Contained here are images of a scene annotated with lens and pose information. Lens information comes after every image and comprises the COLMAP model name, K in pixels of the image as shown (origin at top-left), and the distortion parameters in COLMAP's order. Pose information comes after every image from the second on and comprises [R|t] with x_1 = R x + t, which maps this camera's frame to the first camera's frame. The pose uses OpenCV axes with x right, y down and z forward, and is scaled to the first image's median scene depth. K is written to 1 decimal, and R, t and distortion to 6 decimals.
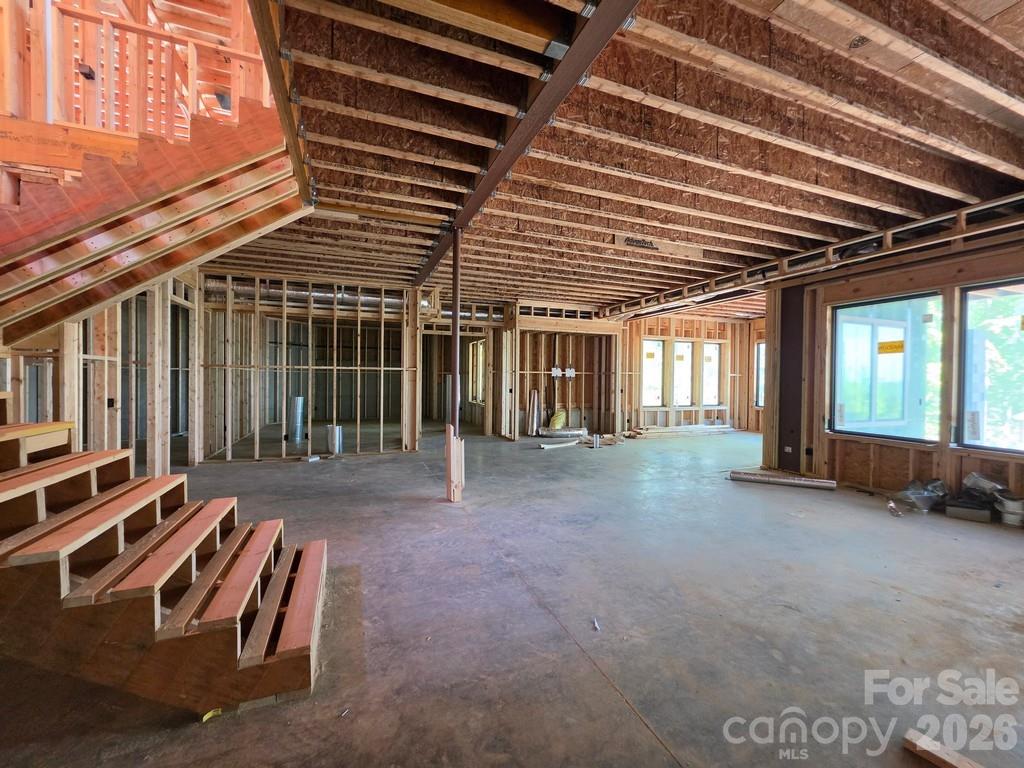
lens RADIAL K [[411.2, 0, 507.1], [0, 411.2, 383.6], [0, 0, 1]] dist [-0.002564, 0.000745]
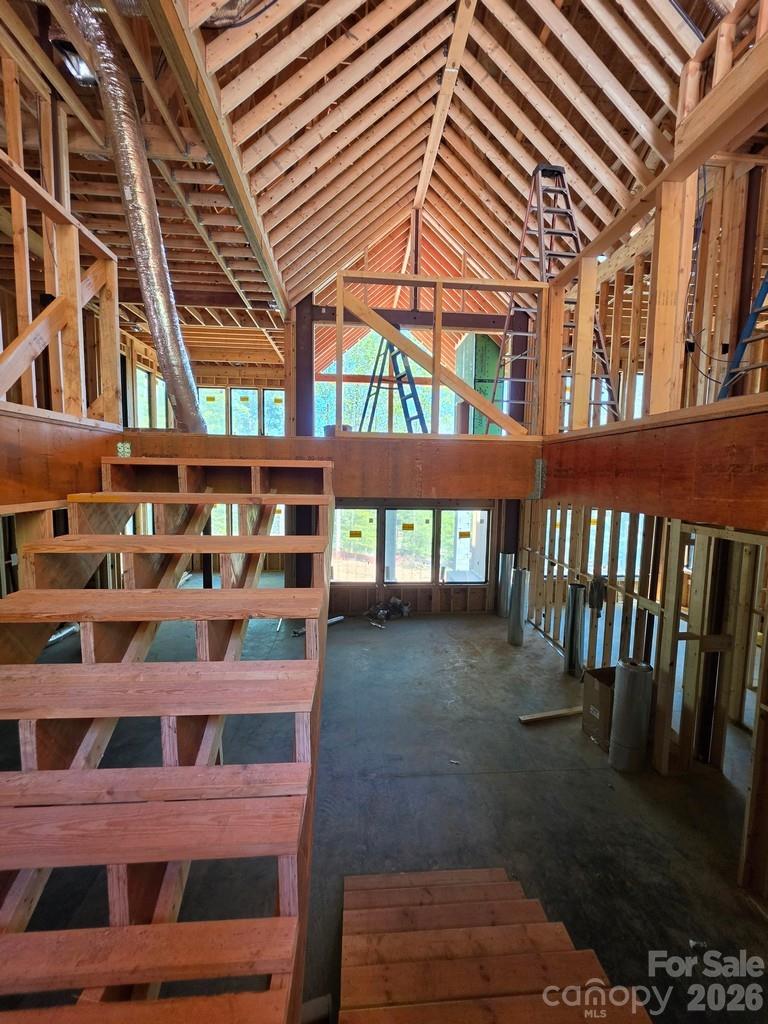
lens RADIAL K [[411.2, 0, 382.4], [0, 411.2, 509.7], [0, 0, 1]] dist [-0.002564, 0.000745]
pose [[0.286383, -0.089091, 0.953964, -1.651925], [-0.004409, 0.995534, 0.094297, -0.801358], [-0.958105, -0.031211, 0.284711, 0.812684]]
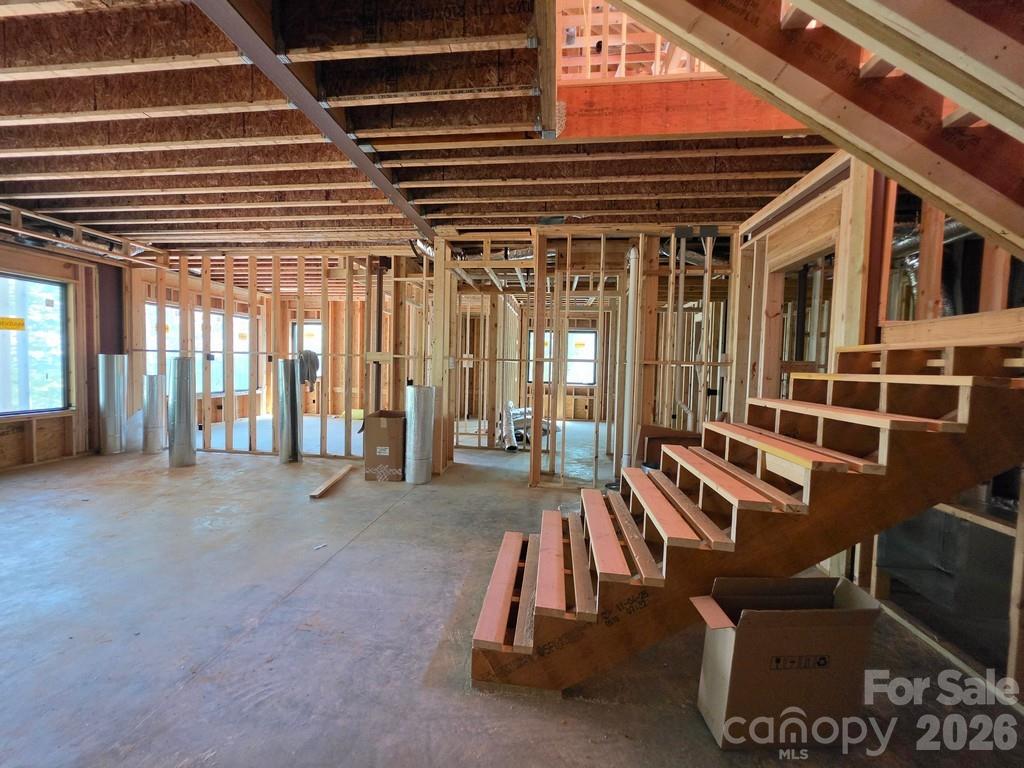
lens RADIAL K [[411.2, 0, 507.1], [0, 411.2, 383.6], [0, 0, 1]] dist [-0.002564, 0.000745]
pose [[-0.884659, -0.055244, 0.462953, -0.955125], [-0.027880, 0.997447, 0.065749, -0.072246], [-0.465404, 0.045258, -0.883941, 1.908781]]
